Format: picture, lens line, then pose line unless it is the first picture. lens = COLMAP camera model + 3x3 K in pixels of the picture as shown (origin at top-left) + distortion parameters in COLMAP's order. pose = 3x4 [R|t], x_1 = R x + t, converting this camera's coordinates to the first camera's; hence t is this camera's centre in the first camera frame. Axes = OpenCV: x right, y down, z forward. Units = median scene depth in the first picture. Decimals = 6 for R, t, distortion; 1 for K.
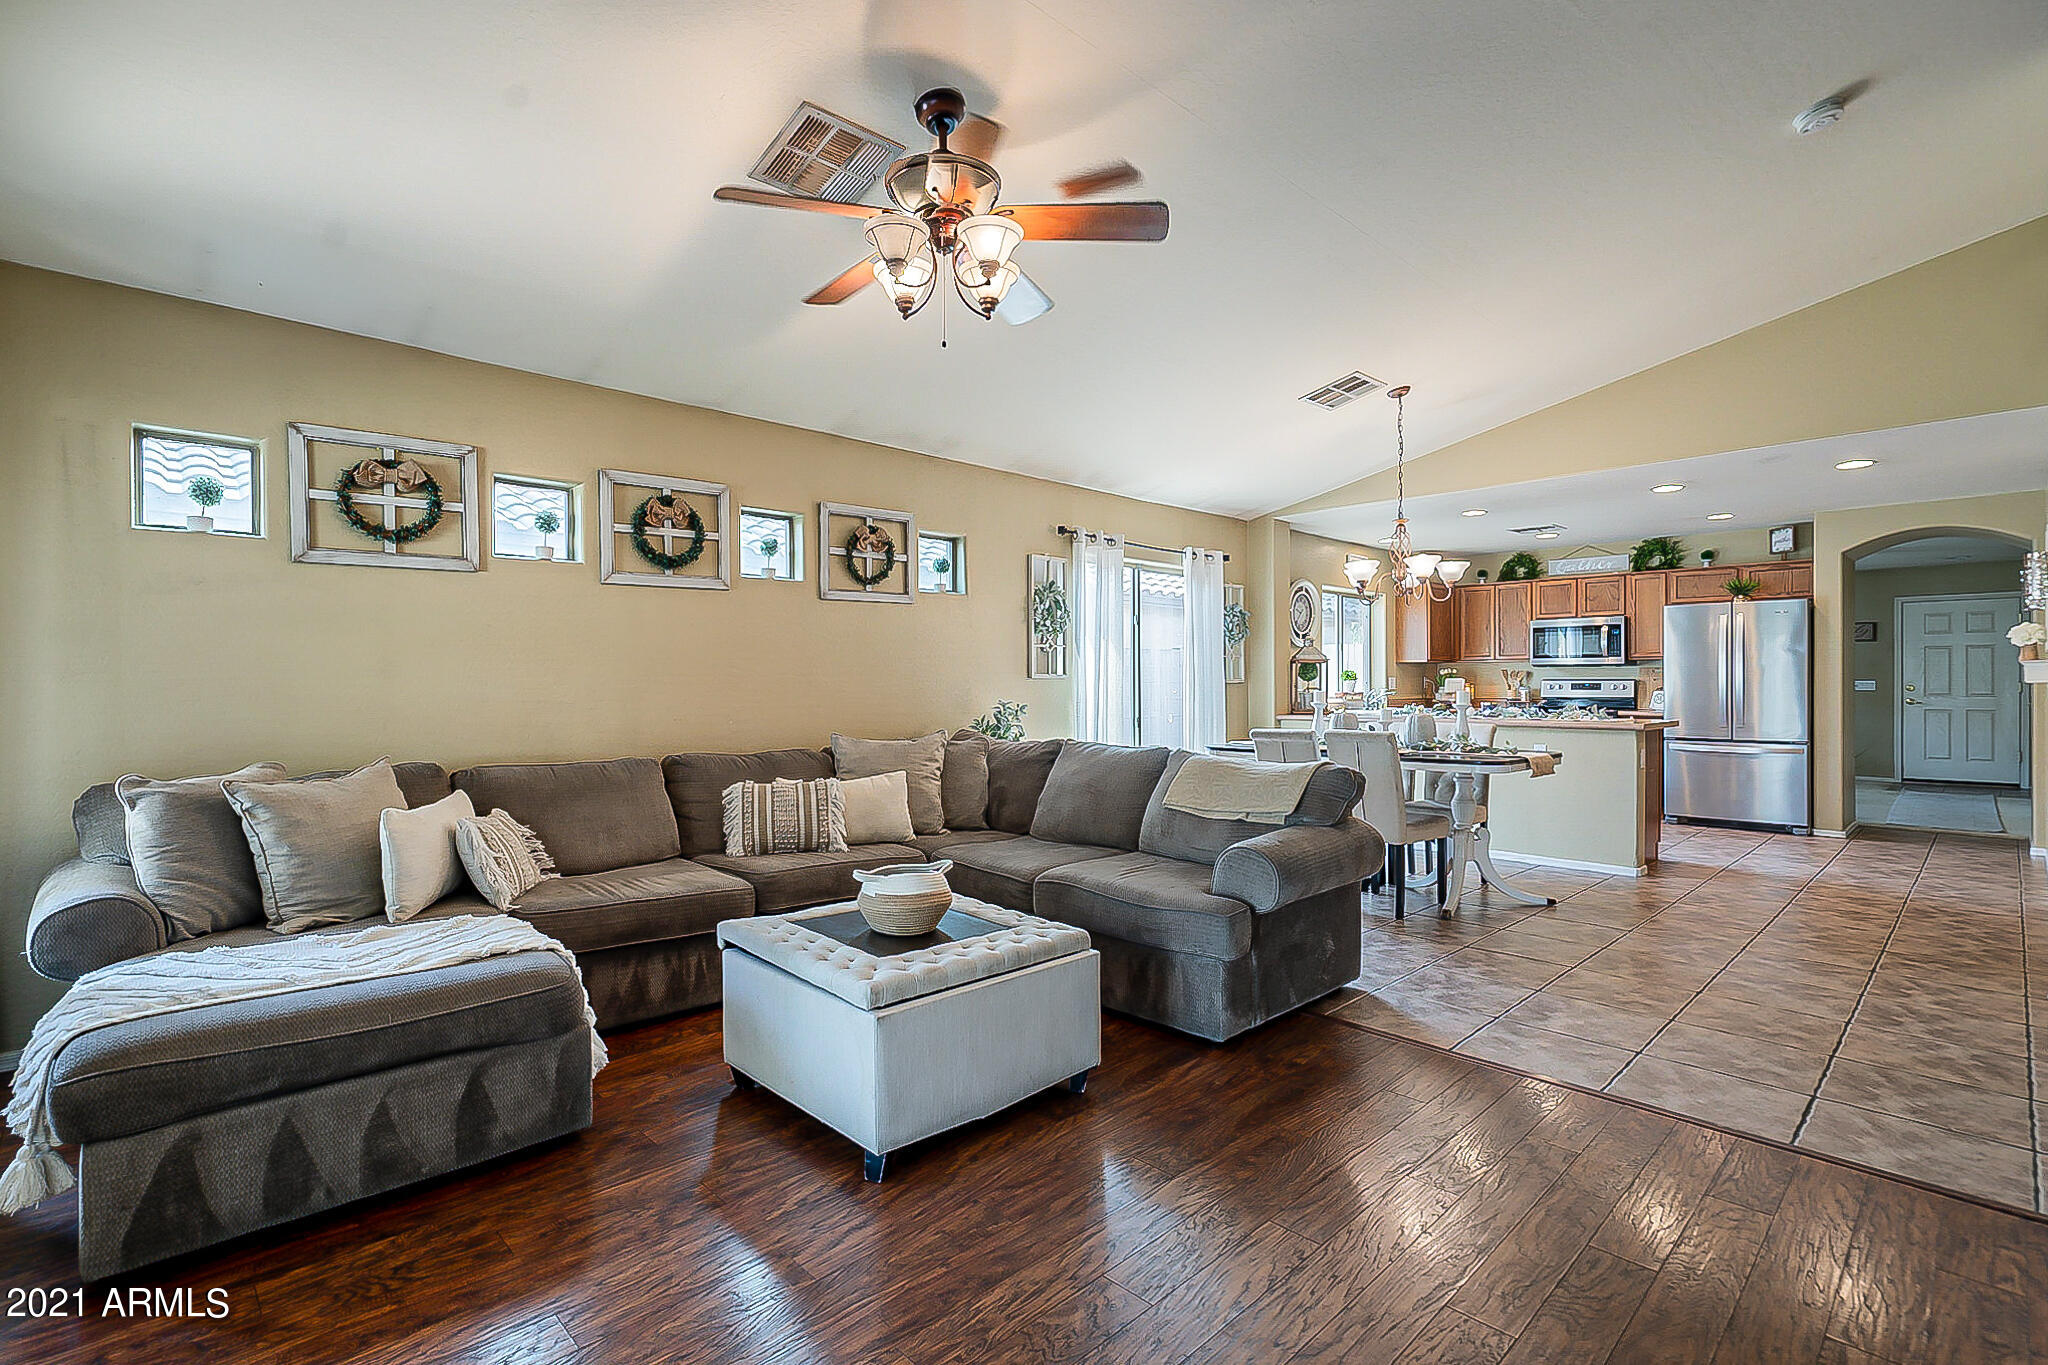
lens RADIAL K [[947.1, 0, 1005.1], [0, 947.1, 687.0], [0, 0, 1]] dist [-0.000039, -0.000014]
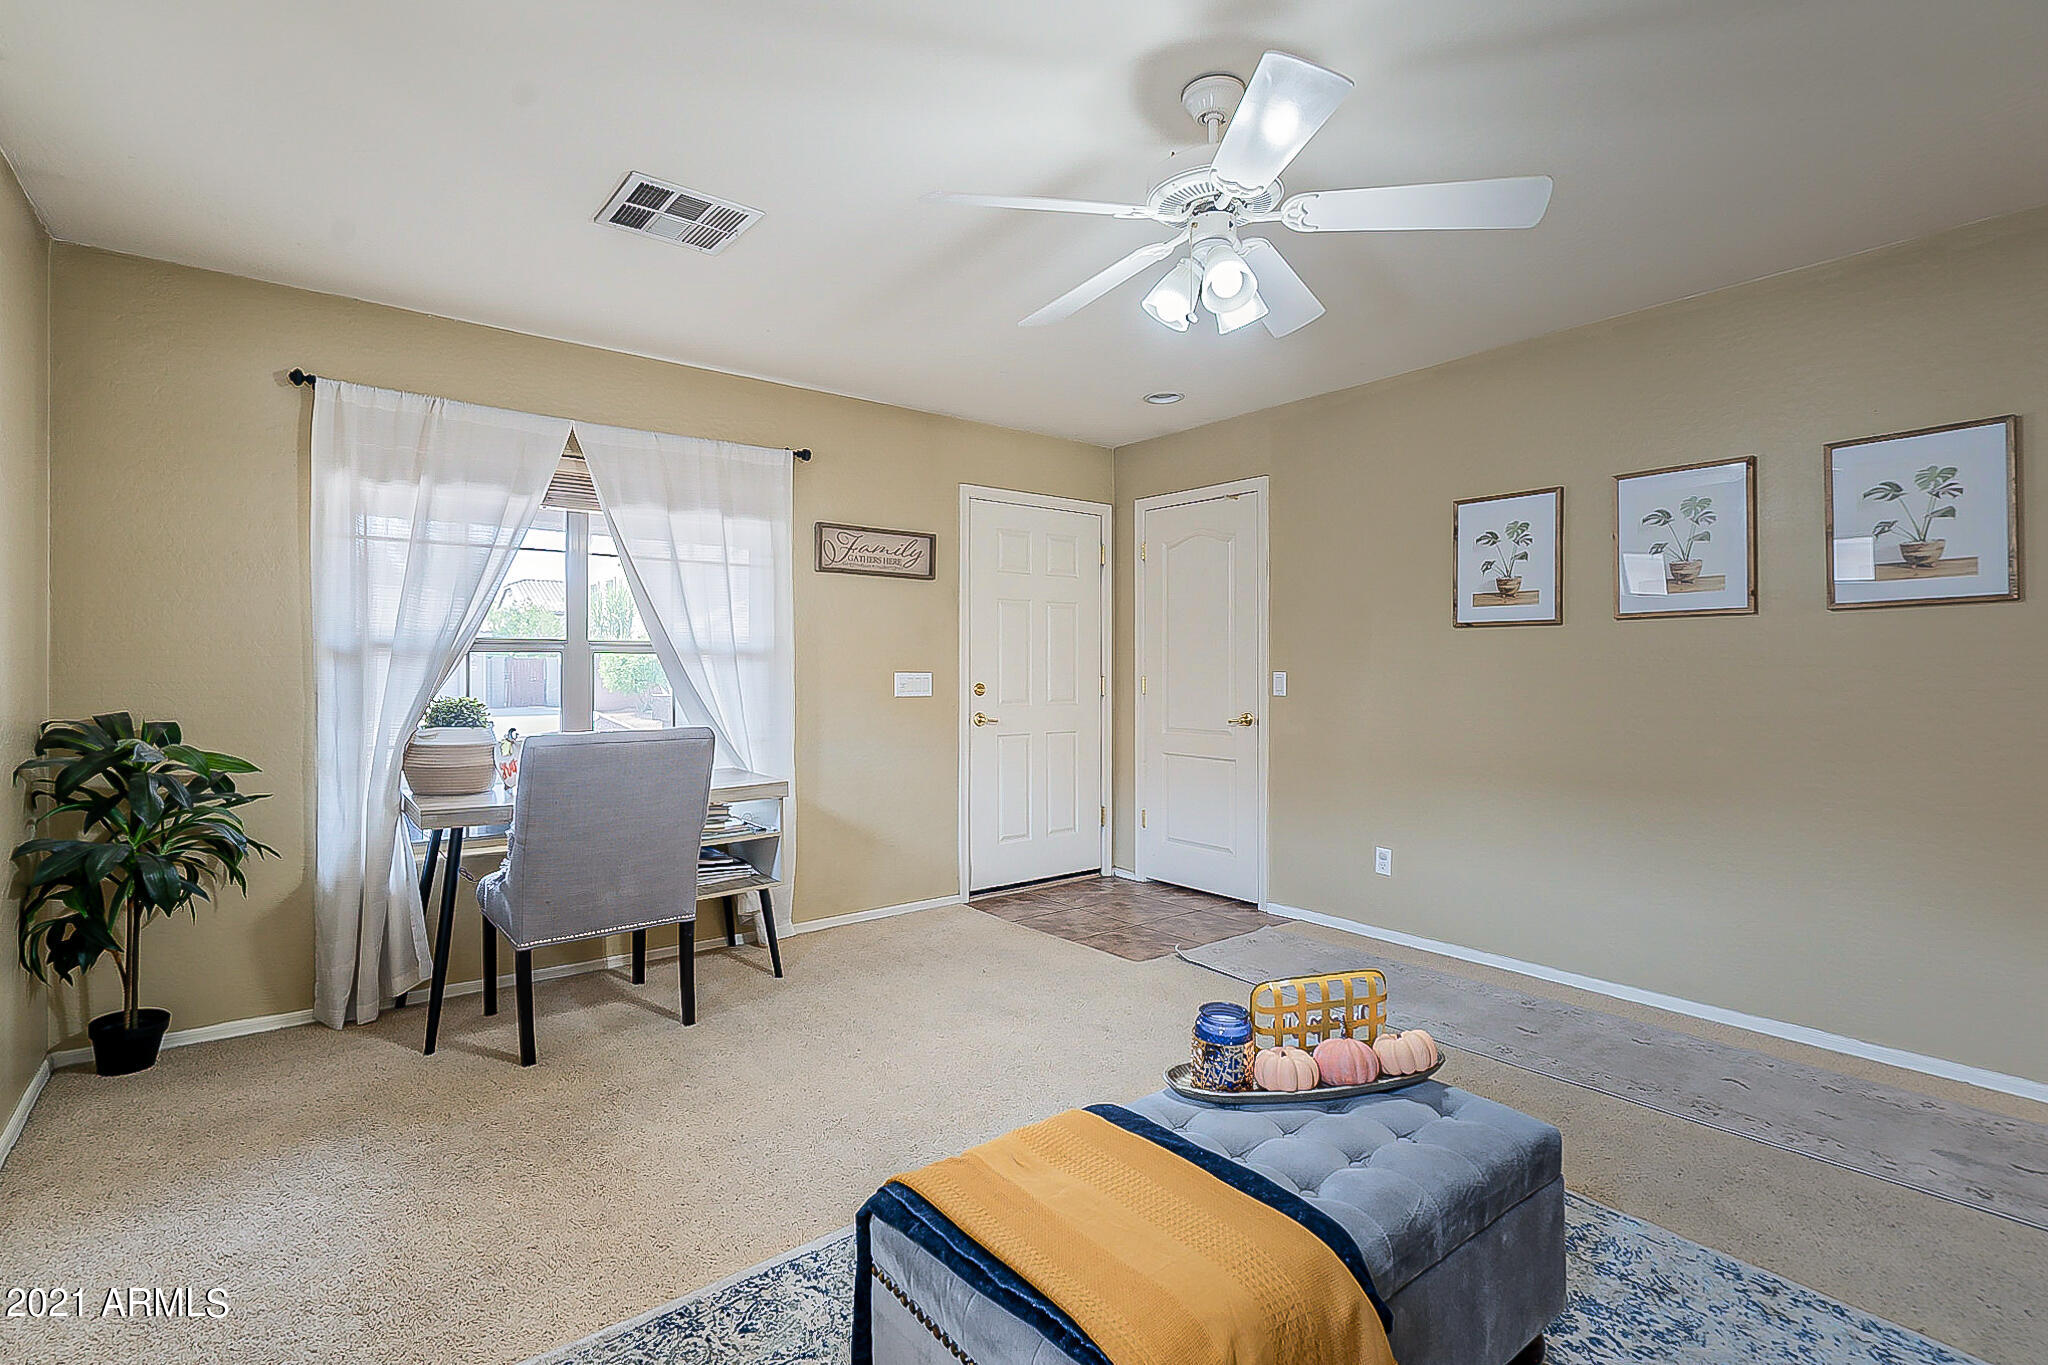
lens RADIAL K [[962.3, 0, 1019.3], [0, 962.3, 669.8], [0, 0, 1]] dist [0.011032, 0.000068]
pose [[0.094742, -0.002823, 0.995498, 0.721684], [0.008495, 0.999962, 0.002028, -0.012206], [-0.995466, 0.008265, 0.094763, 1.349981]]
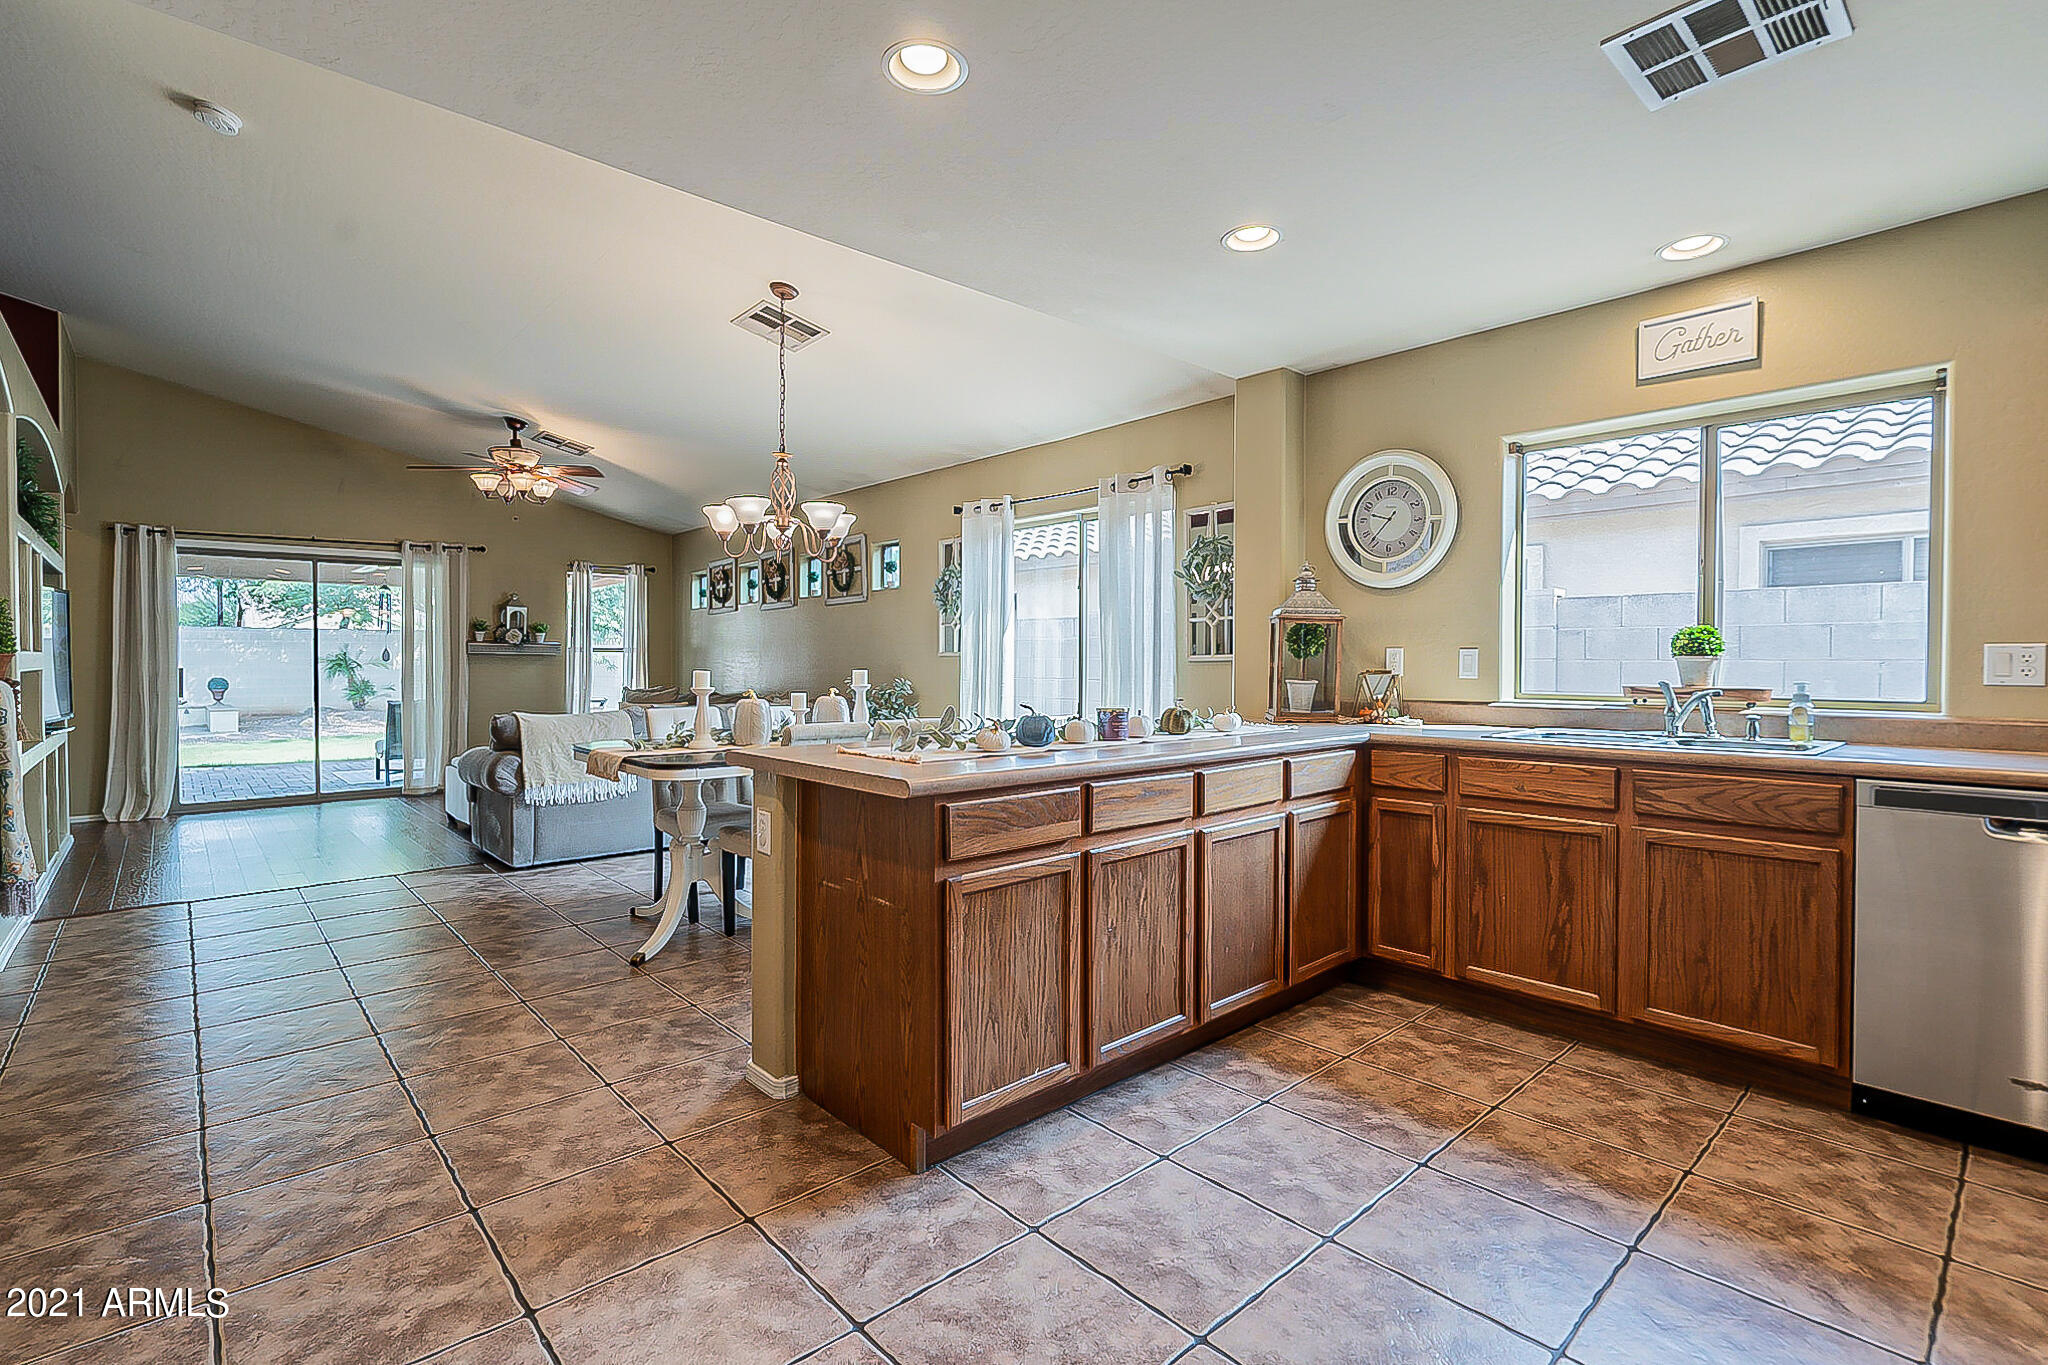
lens RADIAL K [[936.7, 0, 1011.2], [0, 936.7, 670.9], [0, 0, 1]] dist [-0.002230, -0.000381]
pose [[-0.025466, 0.013330, -0.999587, 0.860460], [-0.005123, 0.999896, 0.013464, -0.005323], [0.999663, 0.005464, -0.025395, 0.872677]]
